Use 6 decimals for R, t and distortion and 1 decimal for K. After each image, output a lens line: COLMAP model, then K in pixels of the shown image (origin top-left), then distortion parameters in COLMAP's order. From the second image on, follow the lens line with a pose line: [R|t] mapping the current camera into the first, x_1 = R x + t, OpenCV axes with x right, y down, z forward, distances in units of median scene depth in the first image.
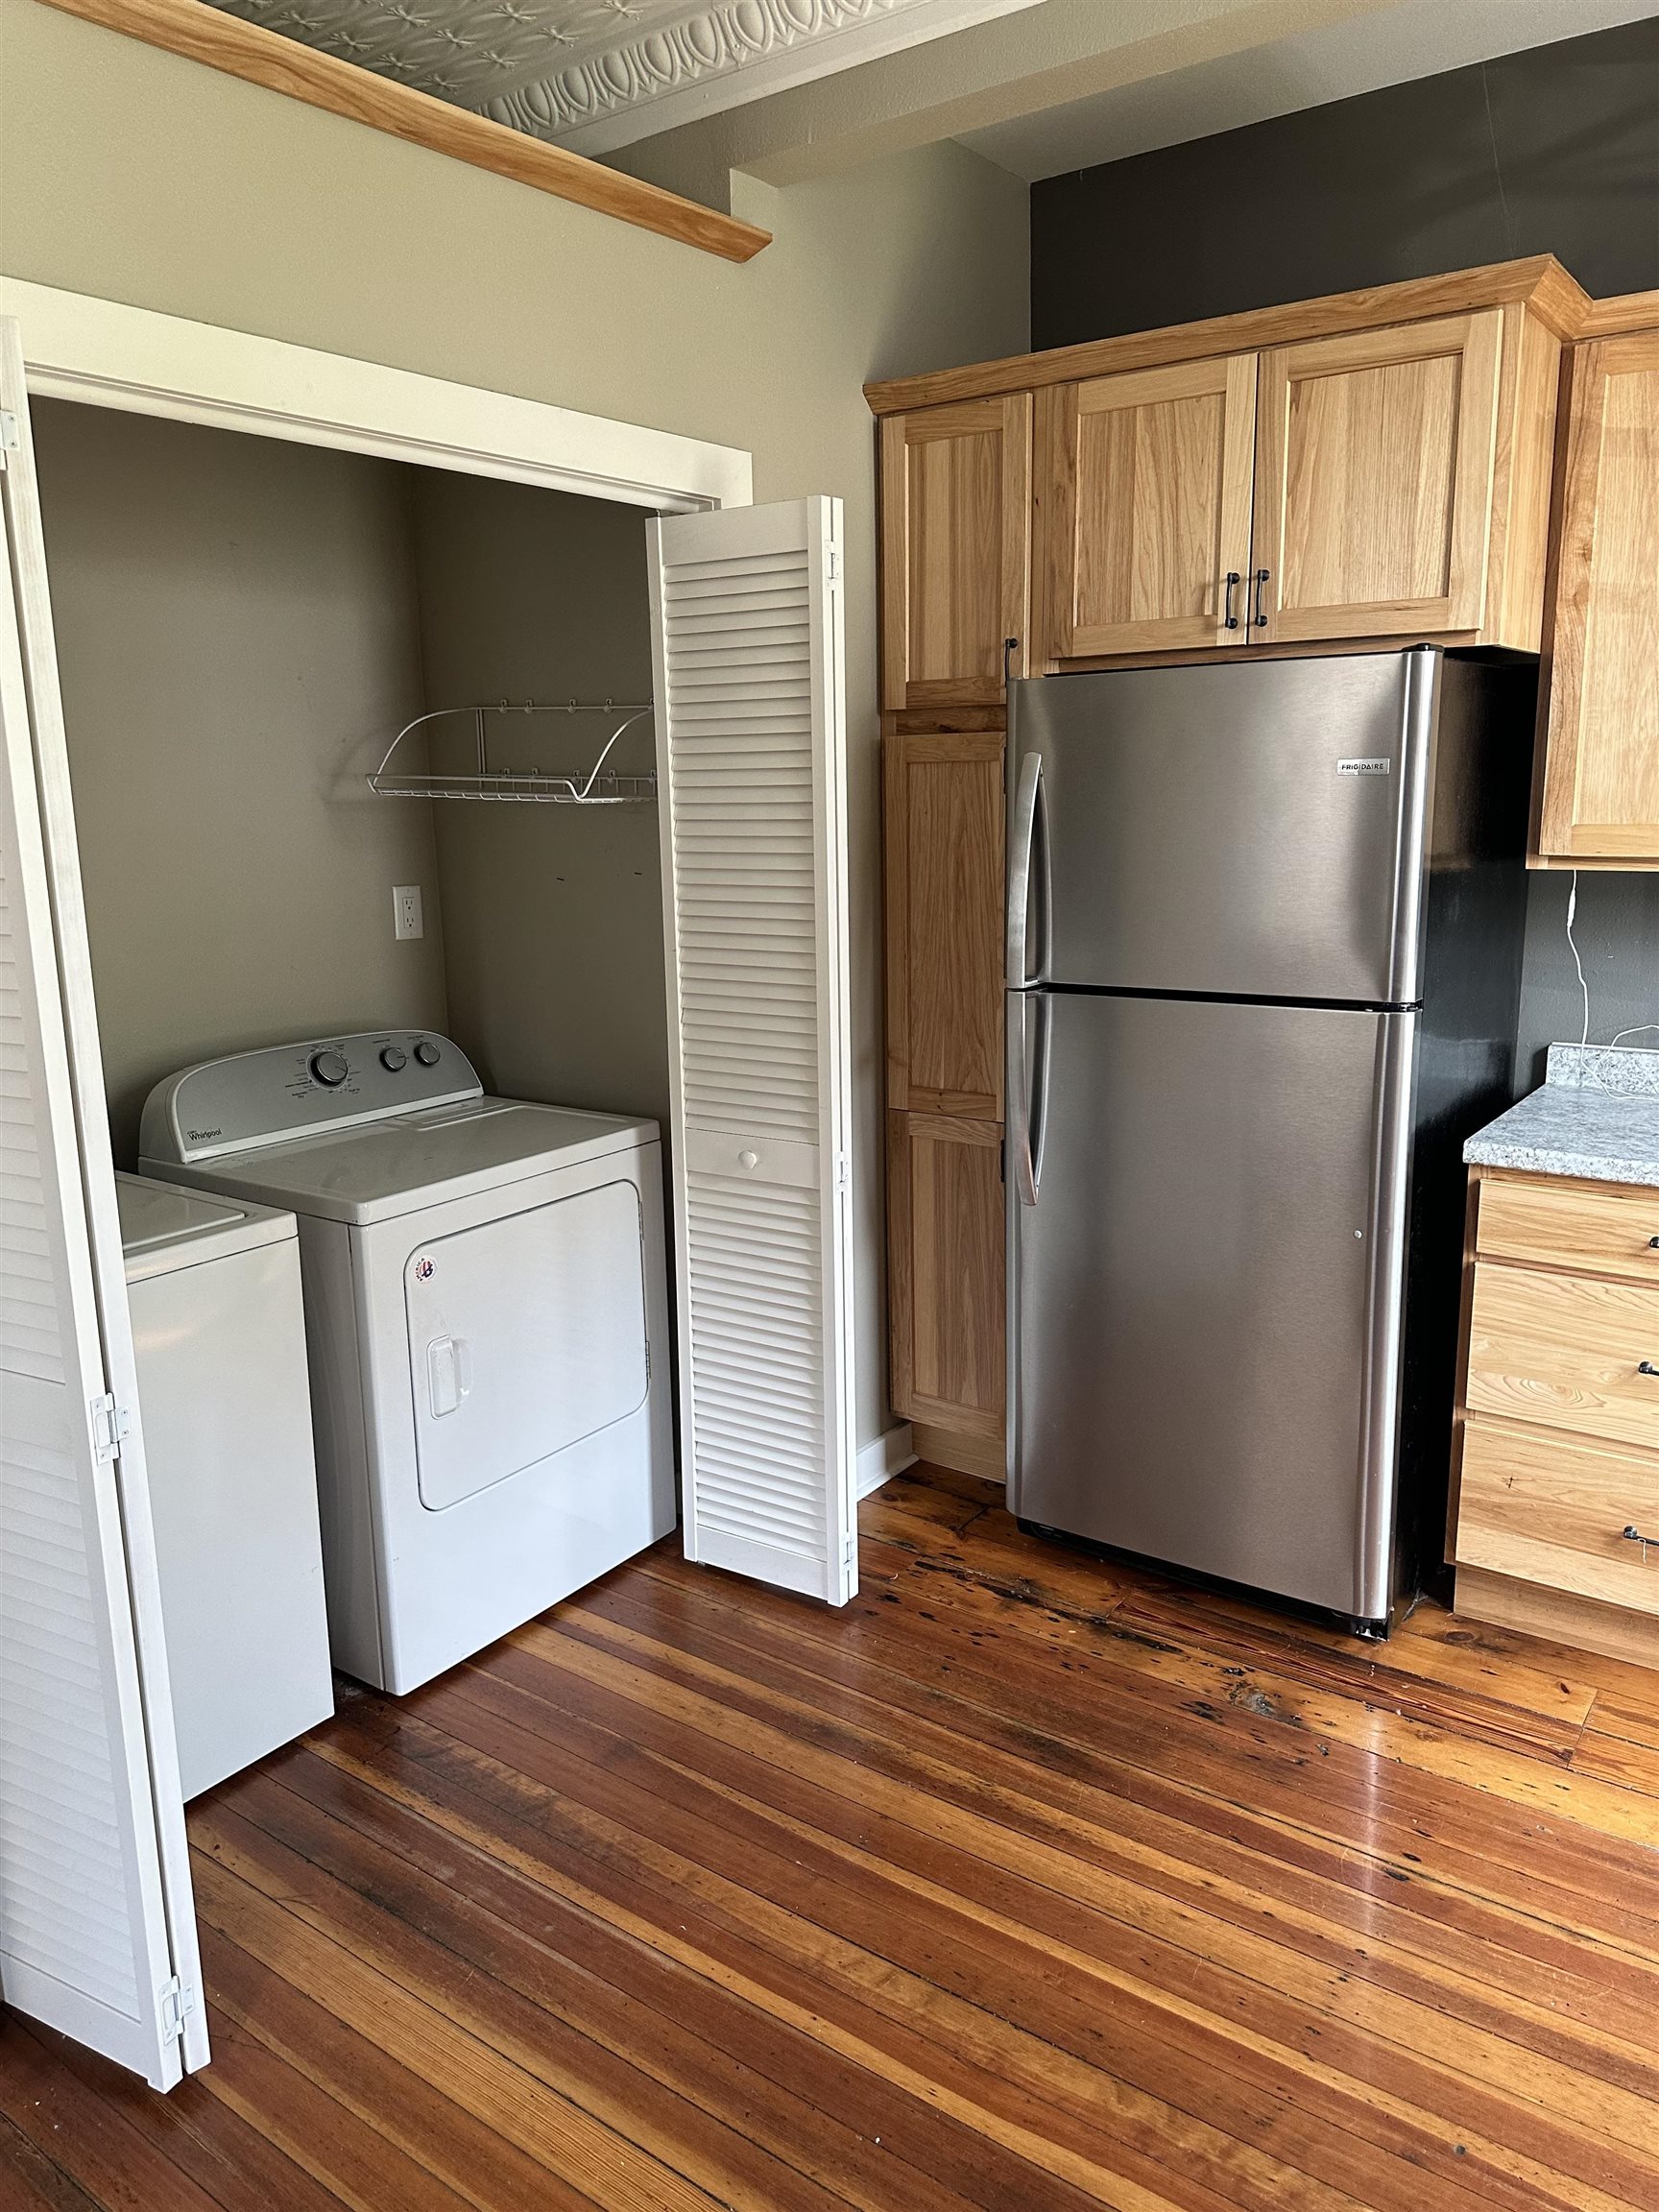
lens RADIAL K [[1552.2, 0, 865.0], [0, 1552.2, 1089.9], [0, 0, 1]] dist [0.051843, -0.045130]
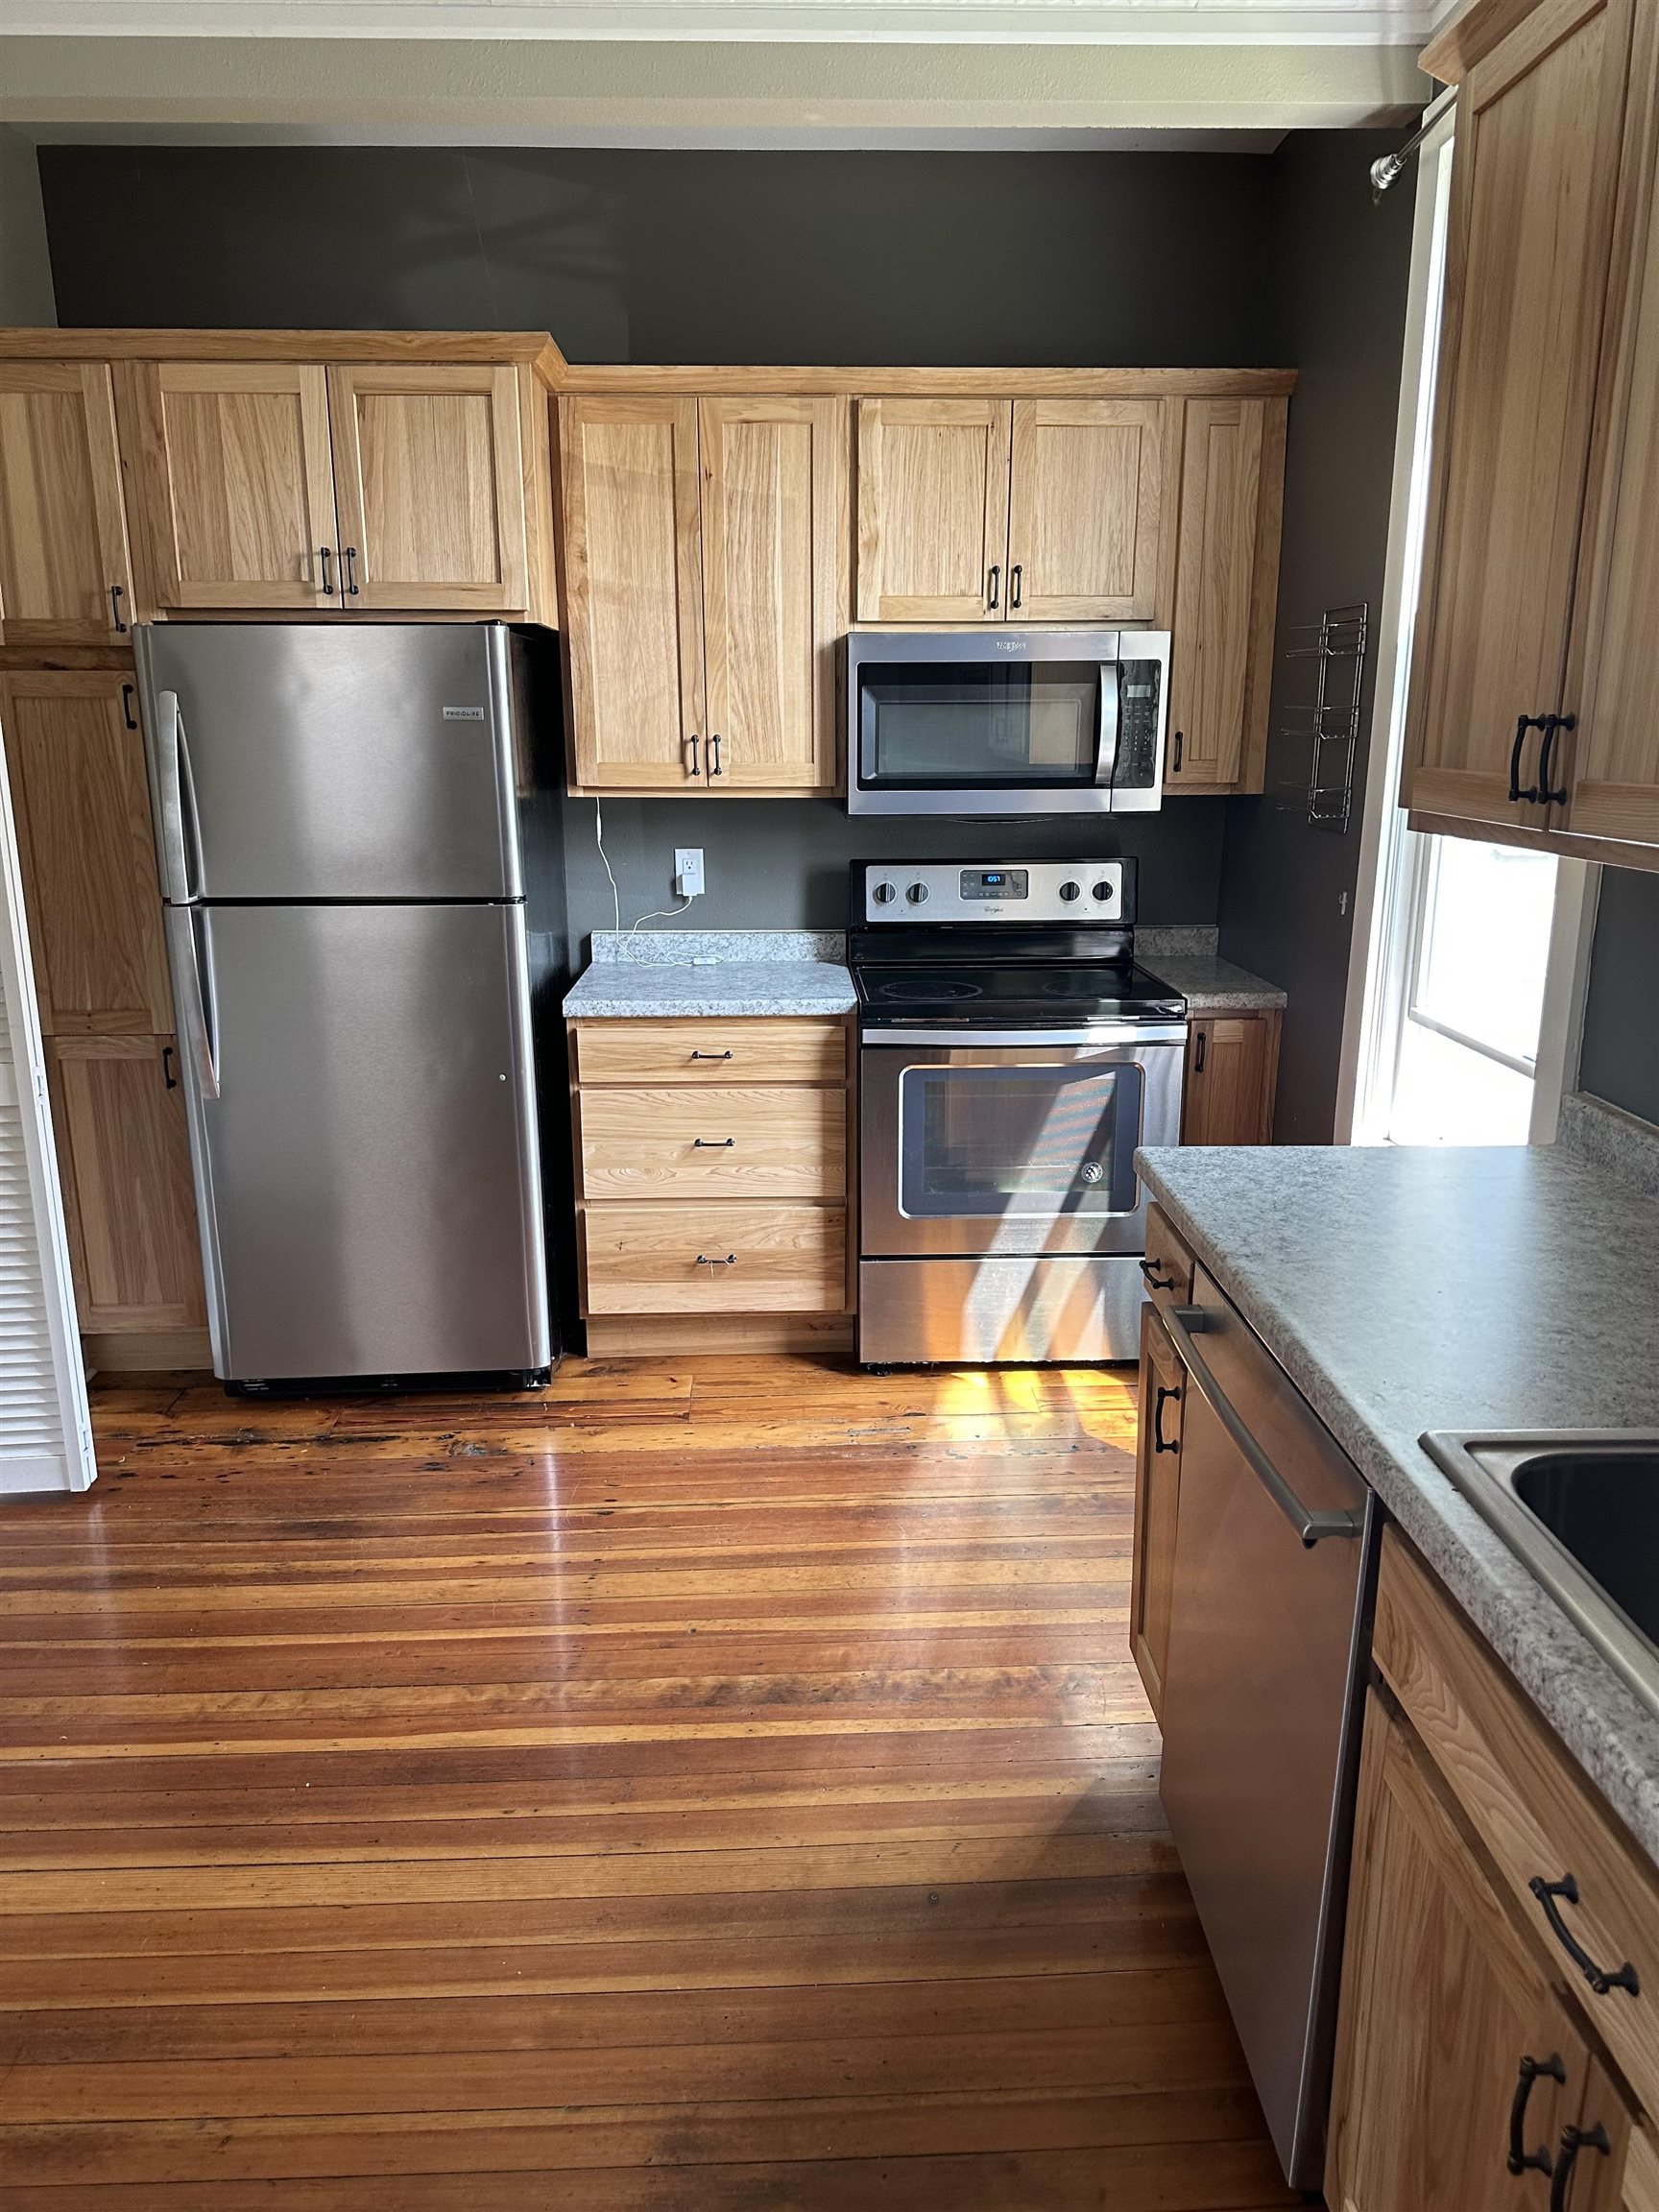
lens RADIAL K [[1547.7, 0, 829.5], [0, 1547.7, 1106.0], [0, 0, 1]] dist [0.093697, -0.112679]
pose [[0.794005, -0.137441, 0.592171, -0.236830], [0.111726, 0.990507, 0.080087, 0.041930], [-0.597556, 0.002571, 0.801823, -0.204114]]
